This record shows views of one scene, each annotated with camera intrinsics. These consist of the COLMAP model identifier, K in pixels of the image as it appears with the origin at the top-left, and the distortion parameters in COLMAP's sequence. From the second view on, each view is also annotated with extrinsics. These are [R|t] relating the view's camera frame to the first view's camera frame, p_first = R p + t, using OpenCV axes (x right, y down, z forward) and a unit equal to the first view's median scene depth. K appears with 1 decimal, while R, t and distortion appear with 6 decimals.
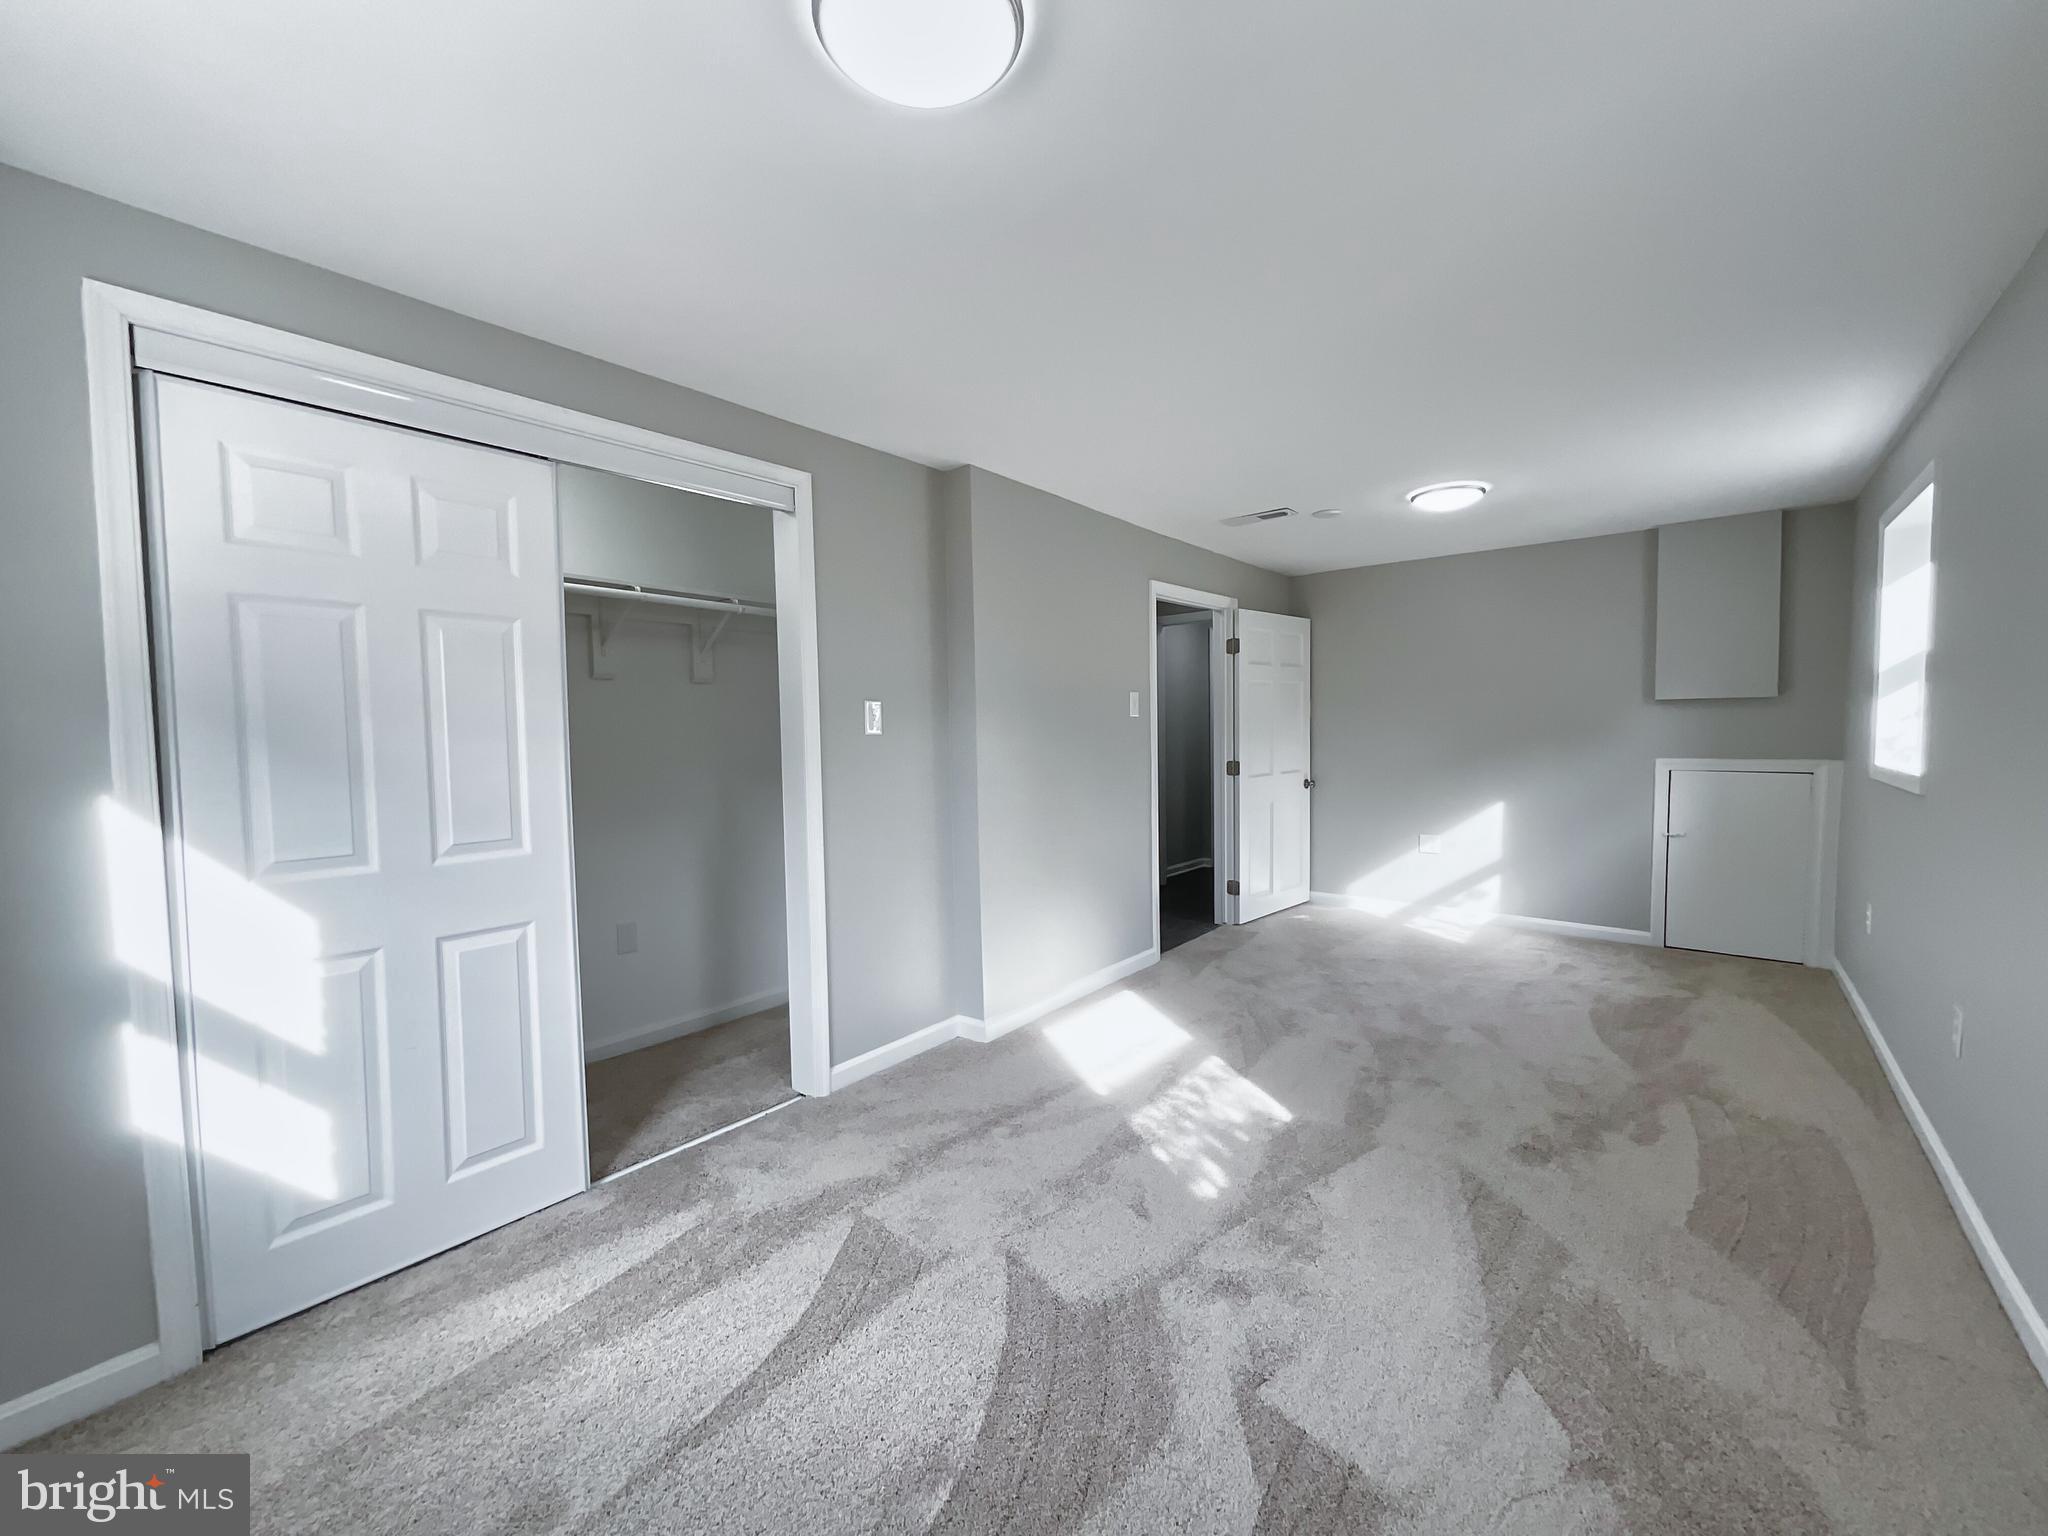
lens RADIAL K [[833.6, 0, 1025.5], [0, 833.6, 764.4], [0, 0, 1]] dist [-0.014364, -0.000217]
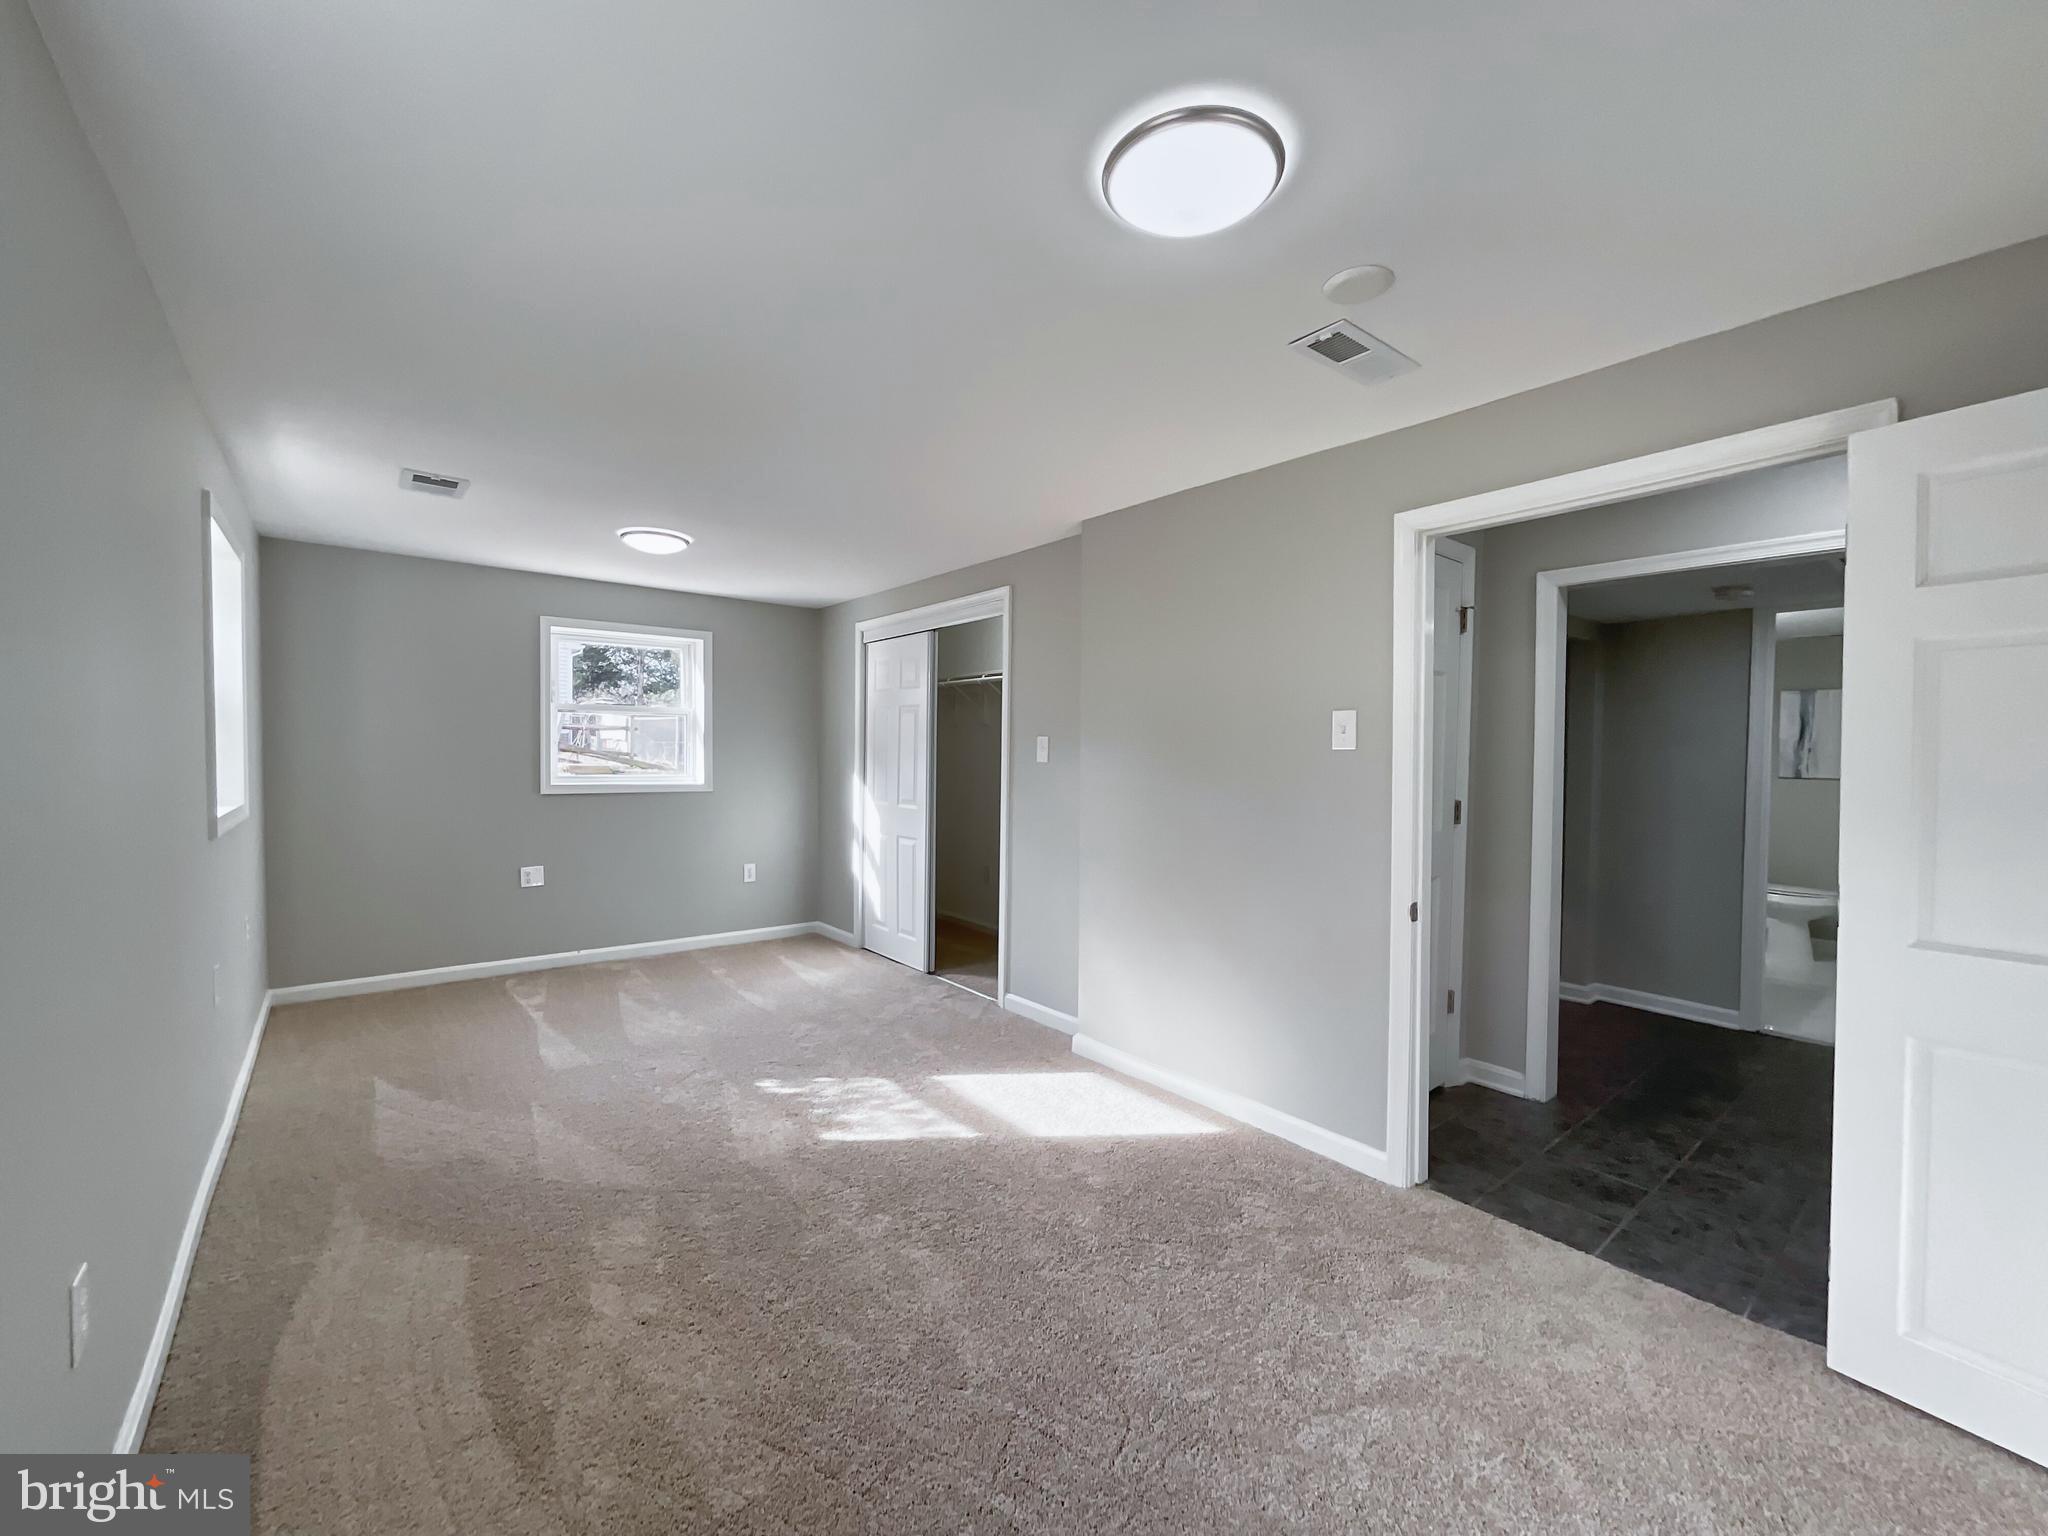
lens RADIAL K [[833.6, 0, 1024.6], [0, 833.6, 766.8], [0, 0, 1]] dist [-0.014364, -0.000217]
pose [[-0.217600, 0.021873, -0.975793, 1.247293], [-0.059815, 0.997571, 0.035700, -0.083301], [0.974203, 0.066135, -0.215764, 1.421900]]
